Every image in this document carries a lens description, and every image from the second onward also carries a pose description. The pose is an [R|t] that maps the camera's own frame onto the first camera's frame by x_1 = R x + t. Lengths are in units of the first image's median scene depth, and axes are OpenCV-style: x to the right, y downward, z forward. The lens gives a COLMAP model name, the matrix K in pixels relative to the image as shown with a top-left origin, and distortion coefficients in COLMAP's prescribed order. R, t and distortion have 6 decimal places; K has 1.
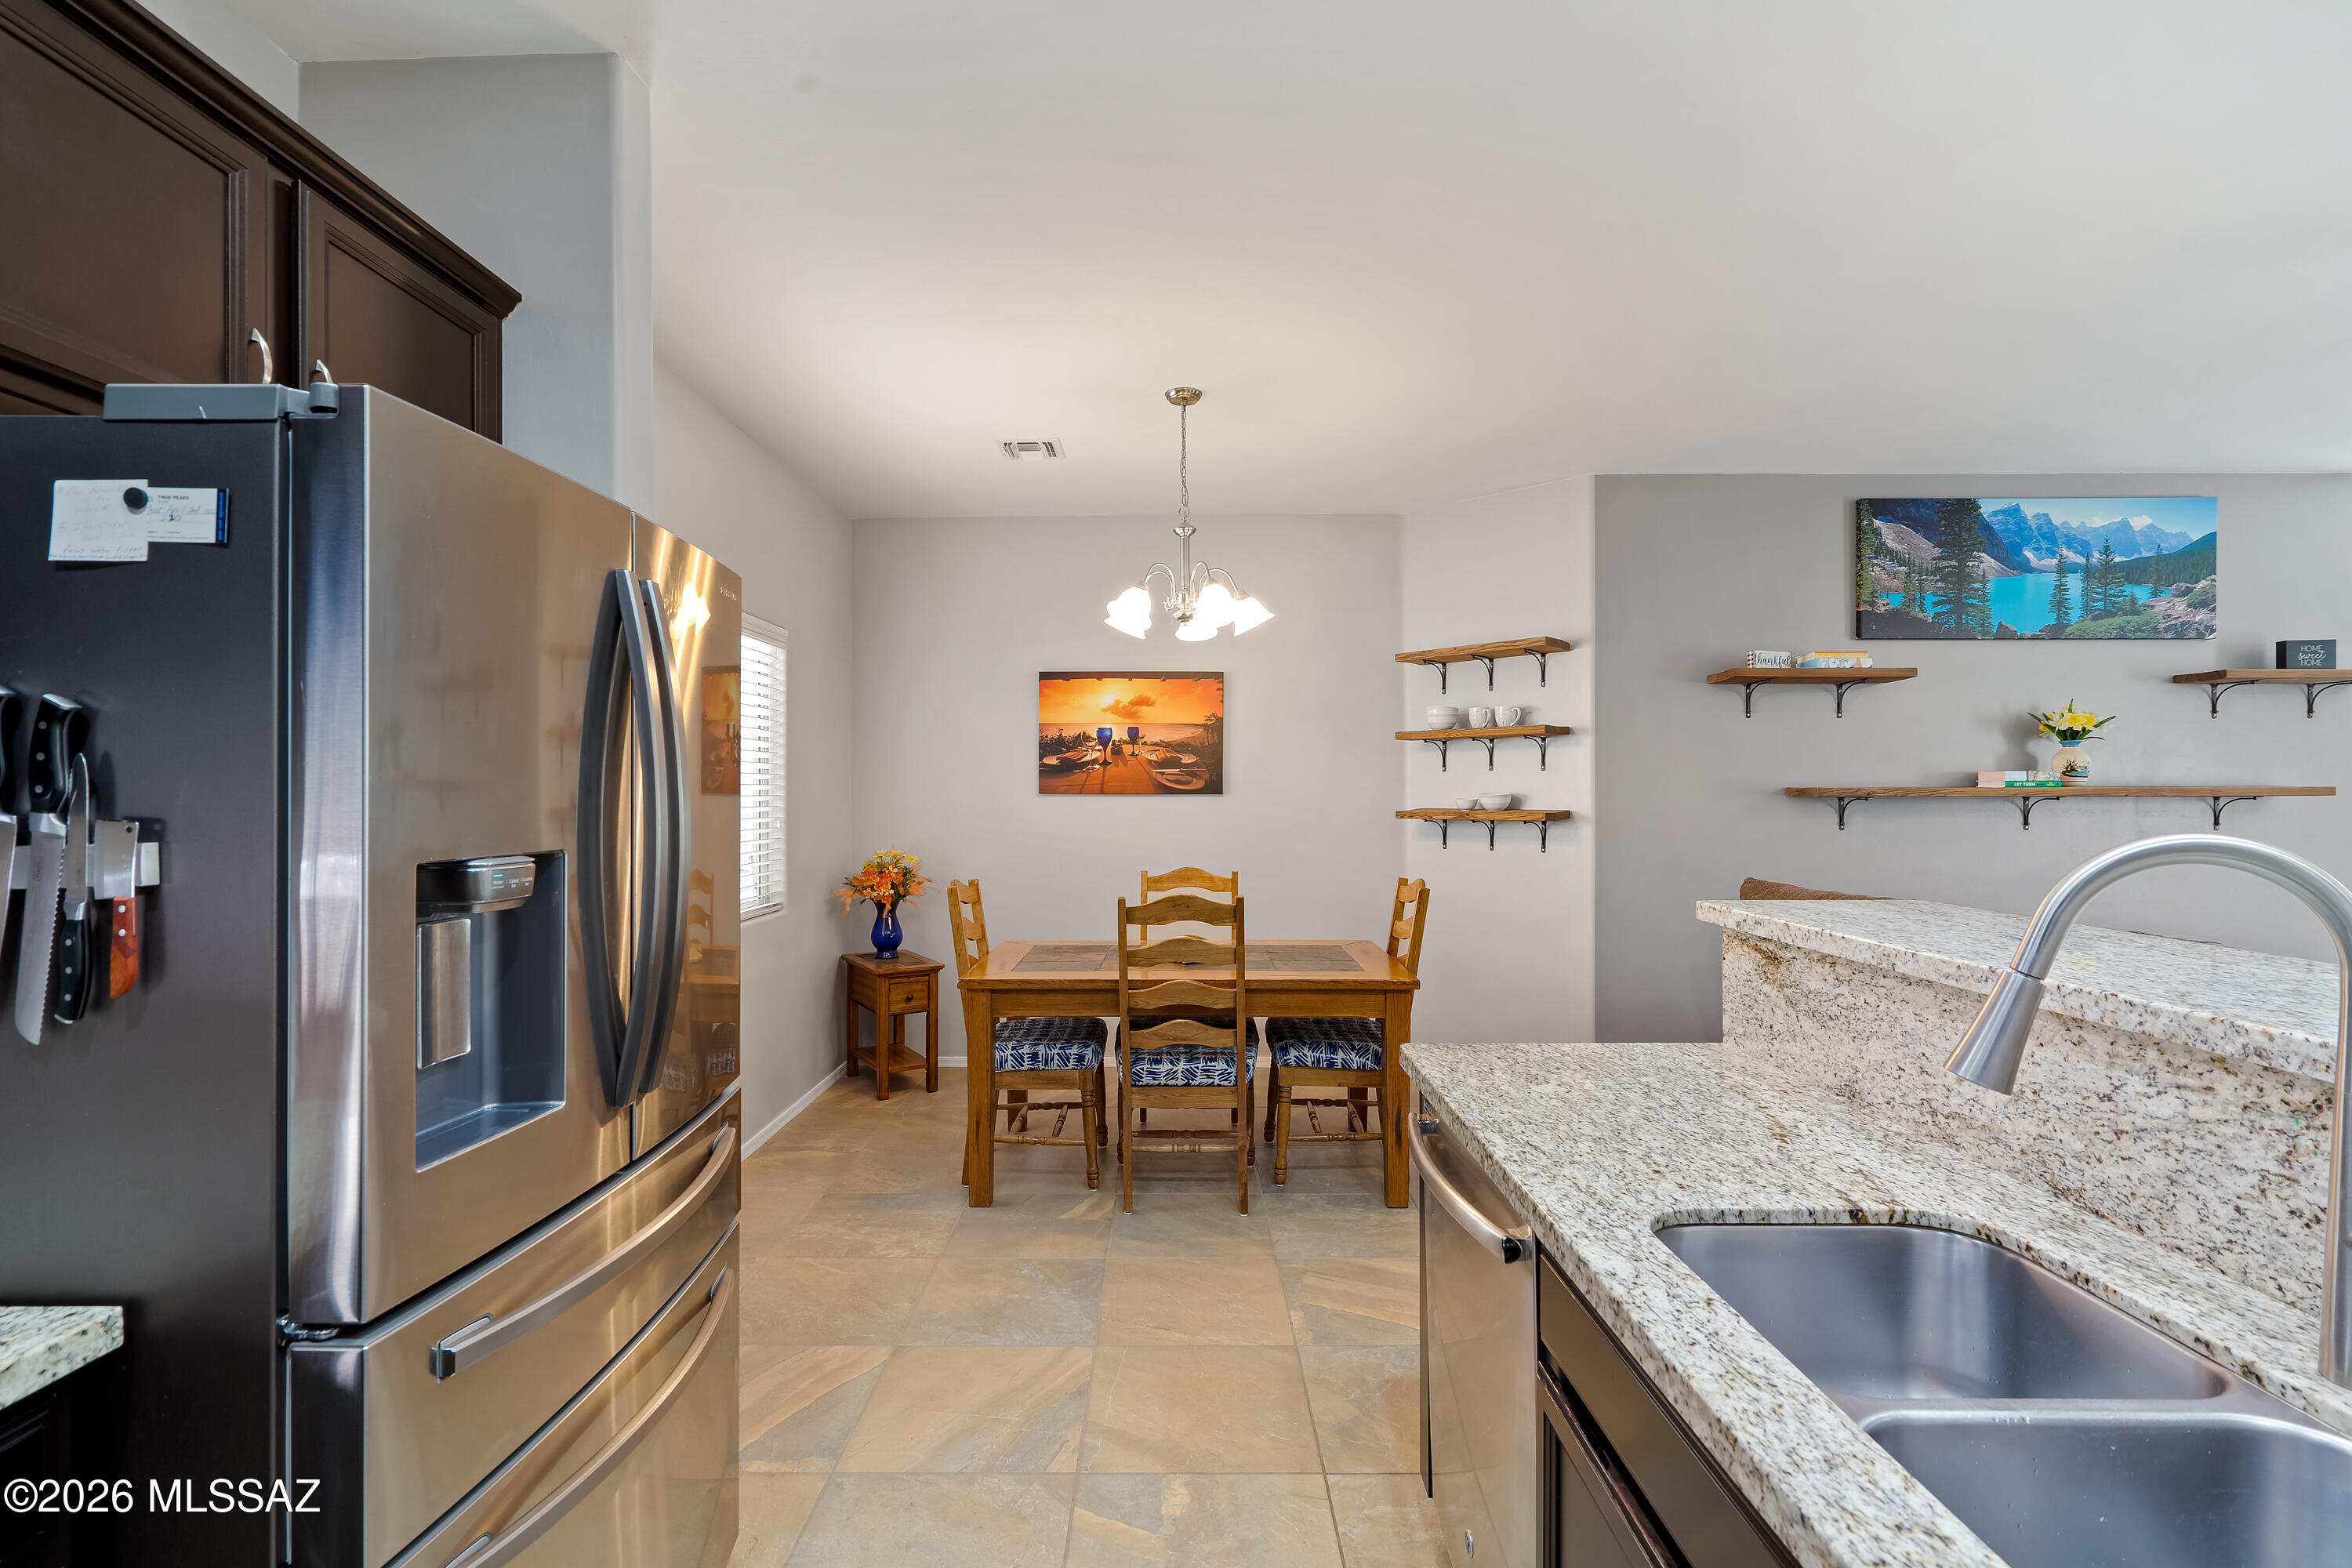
lens RADIAL K [[1079.6, 0, 1173.4], [0, 1079.6, 790.3], [0, 0, 1]] dist [-0.005789, 0.003578]
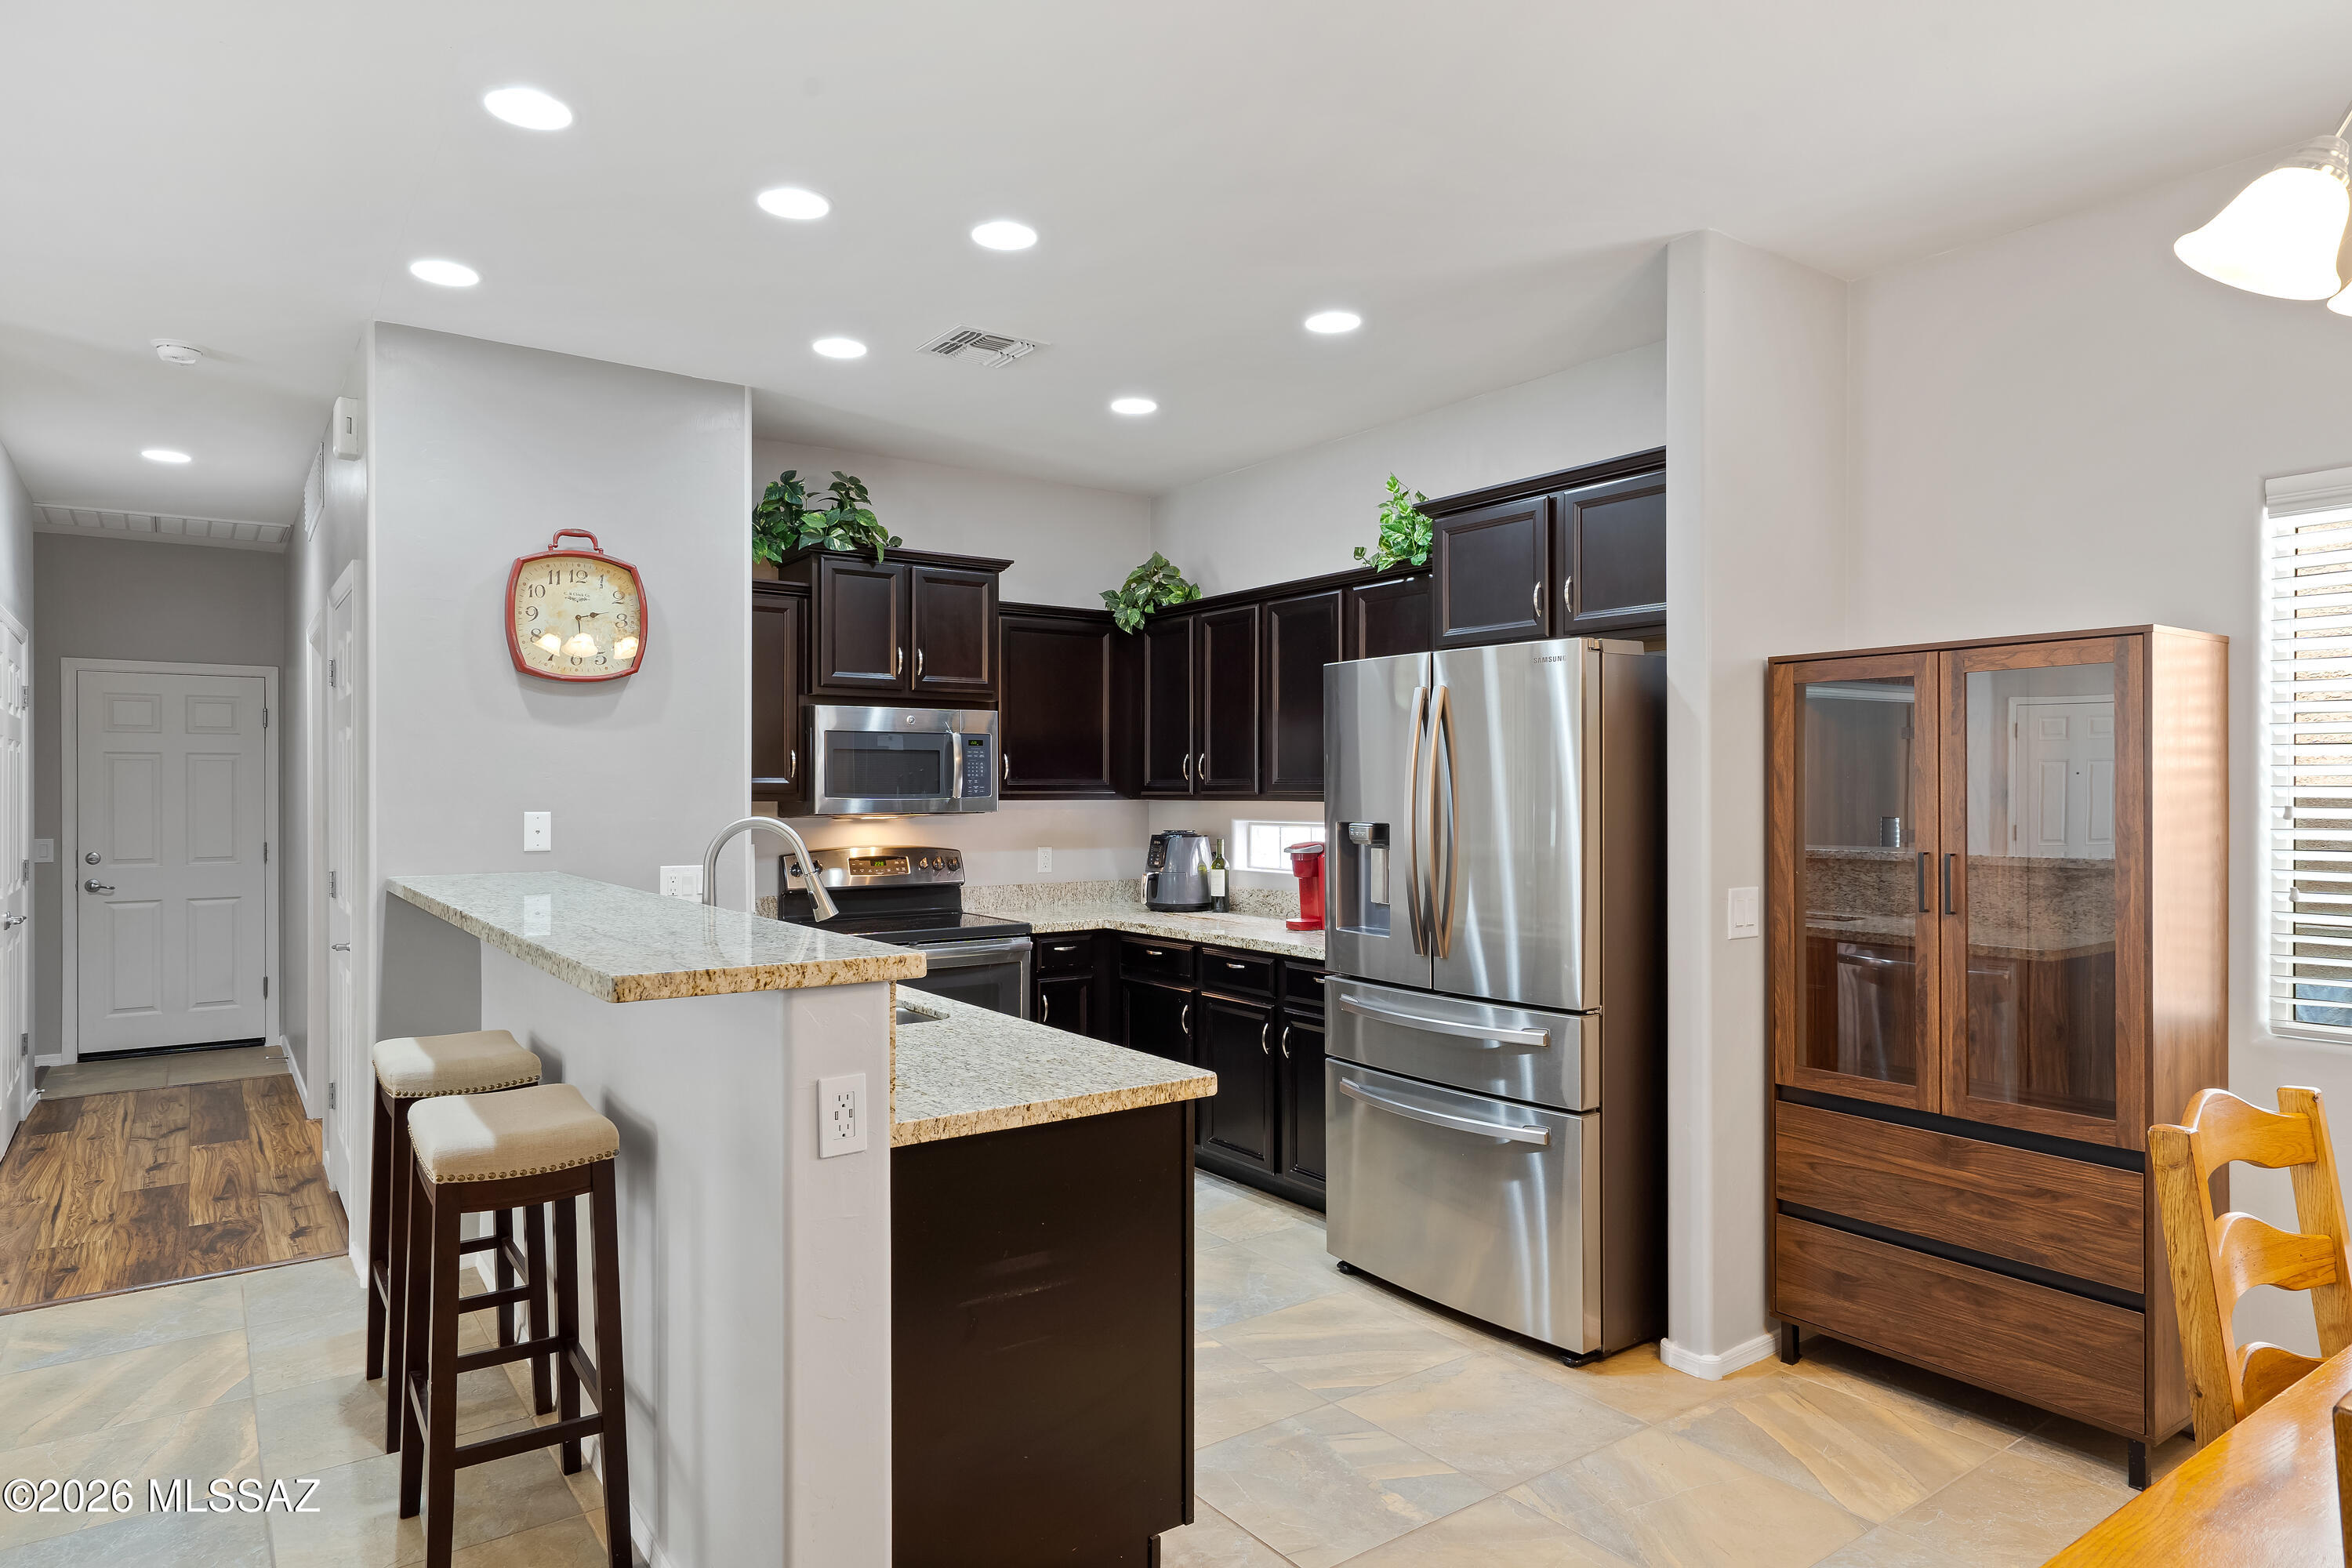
lens RADIAL K [[1378.2, 0, 1166.1], [0, 1378.2, 789.0], [0, 0, 1]] dist [0.009364, -0.000741]
pose [[-0.815396, 0.003401, -0.578893, 0.417364], [0.002665, 0.999994, 0.002120, -0.006769], [0.578897, 0.000186, -0.815401, 0.867857]]
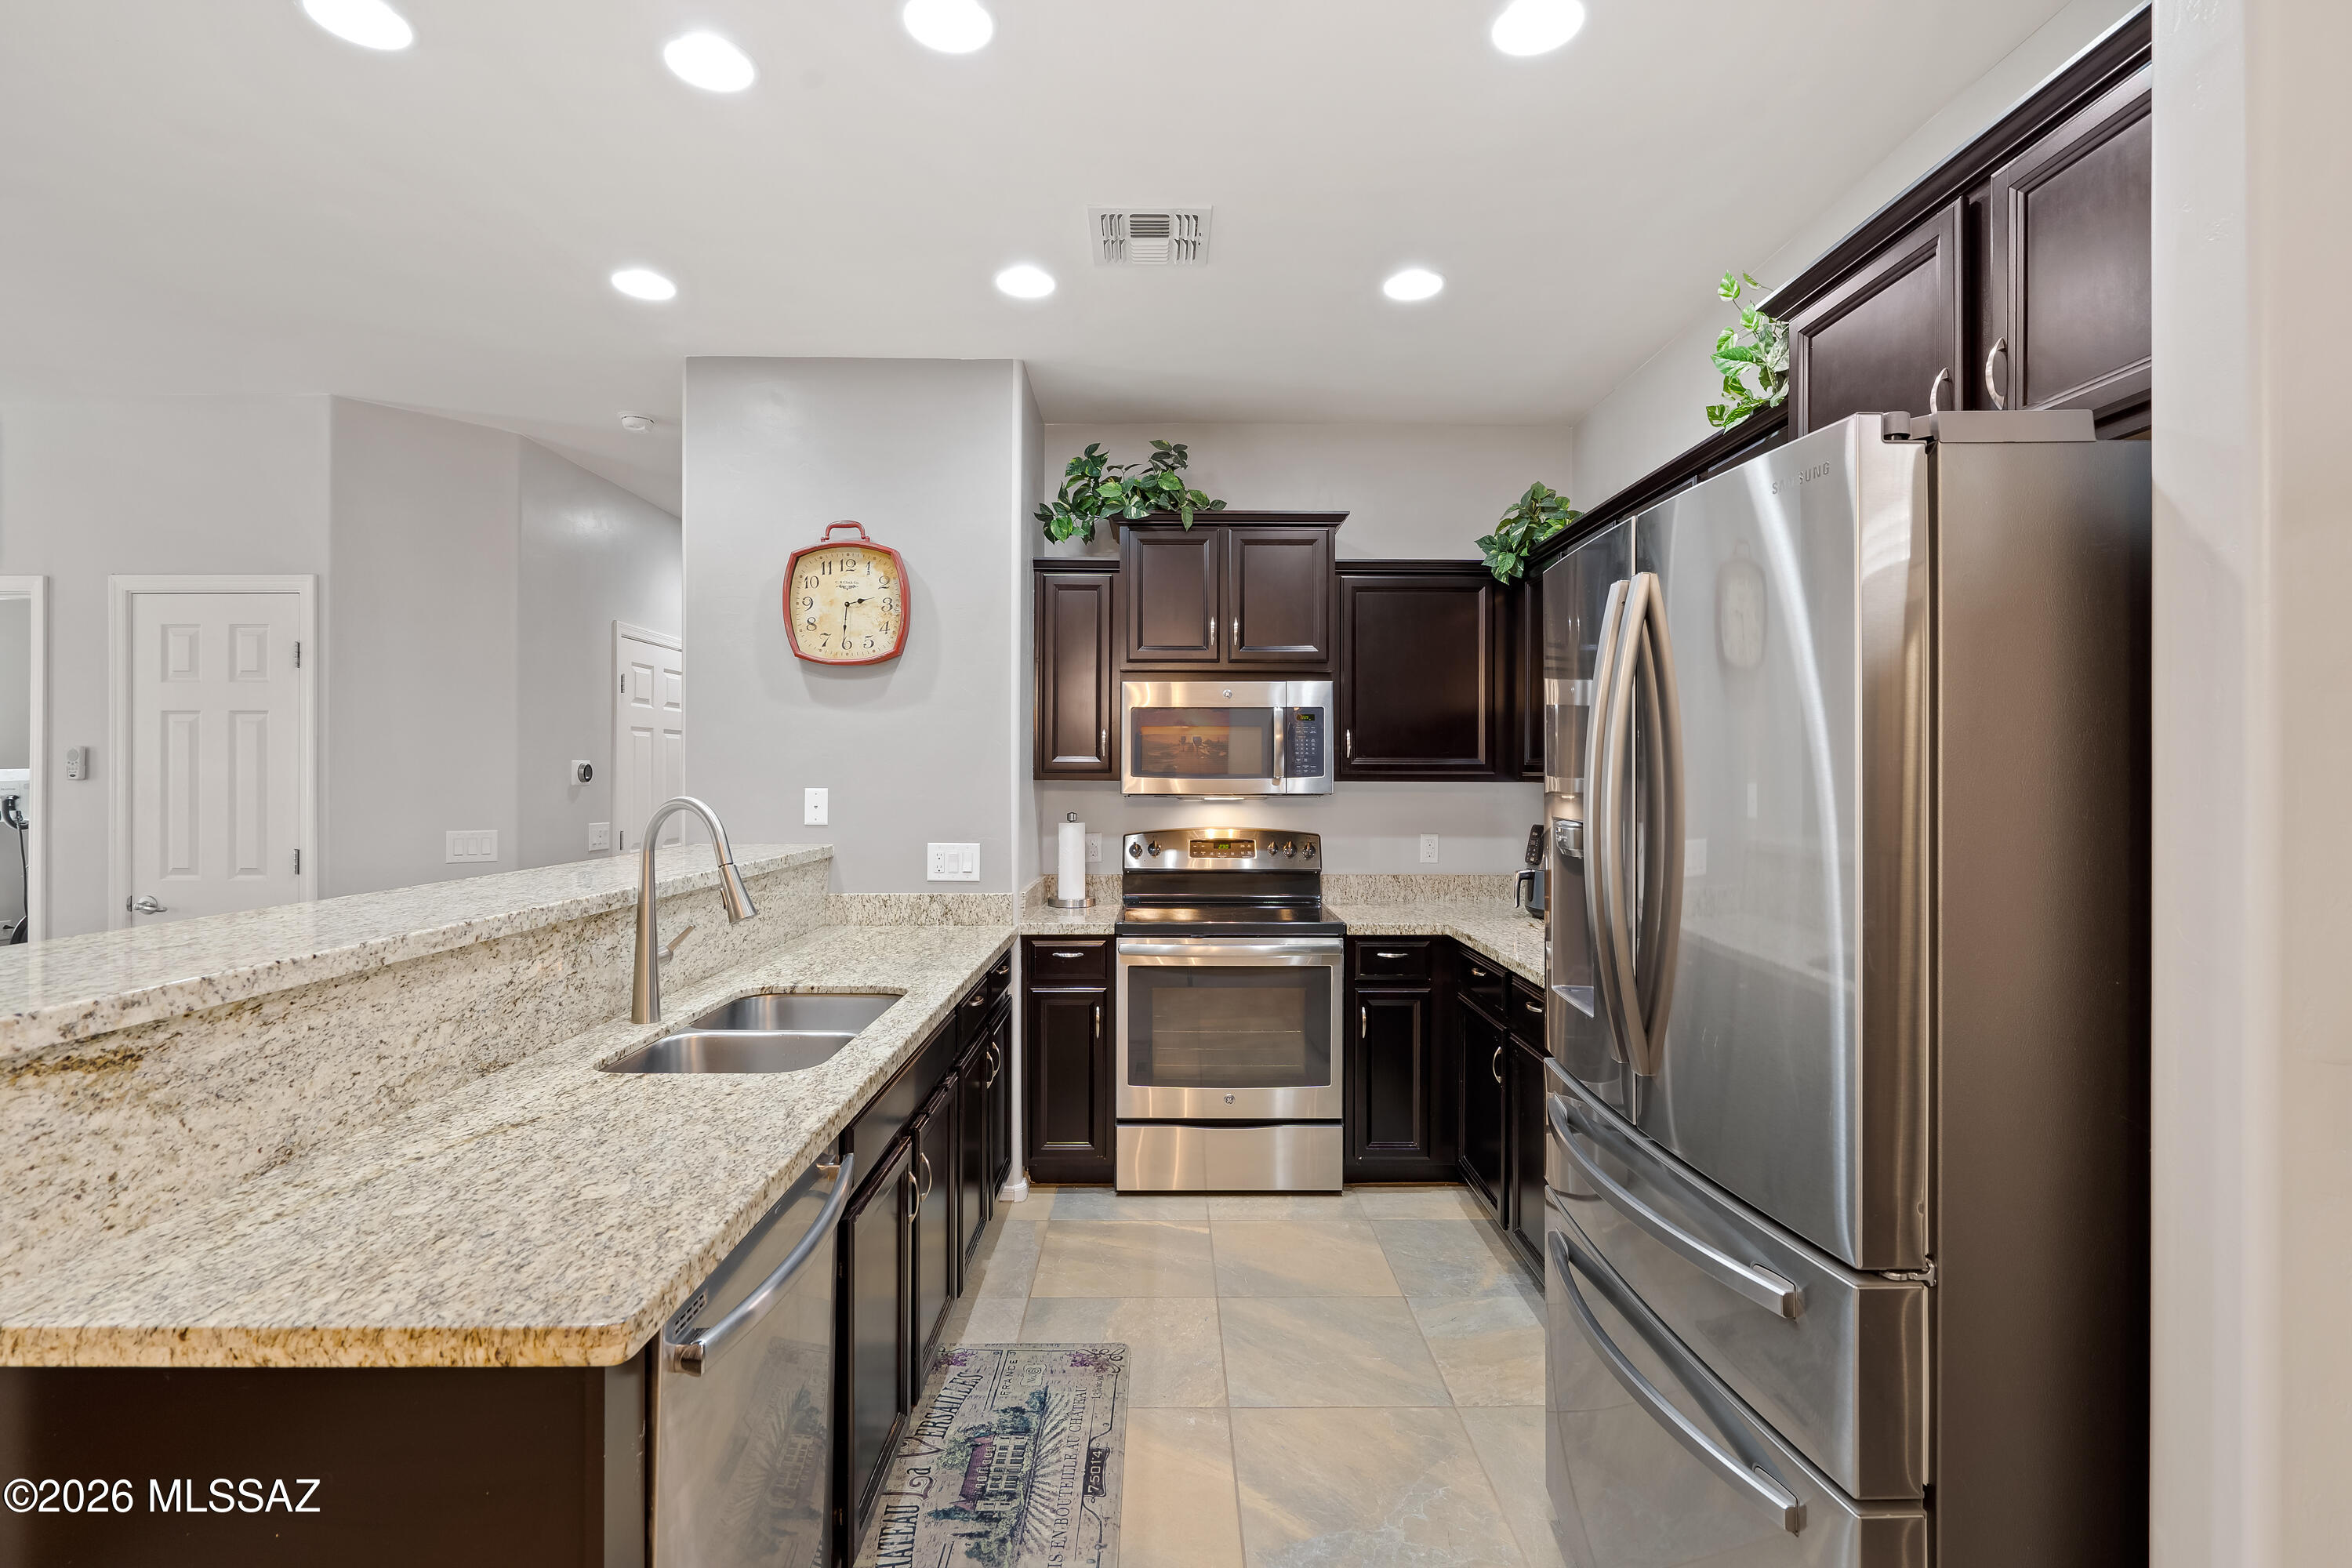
lens RADIAL K [[1079.6, 0, 1169.7], [0, 1079.6, 772.4], [0, 0, 1]] dist [-0.005789, 0.003578]
pose [[-0.999982, 0.000683, -0.005925, -0.011003], [0.000684, 1.000000, -0.000106, -0.001797], [0.005925, -0.000111, -0.999982, 0.653548]]
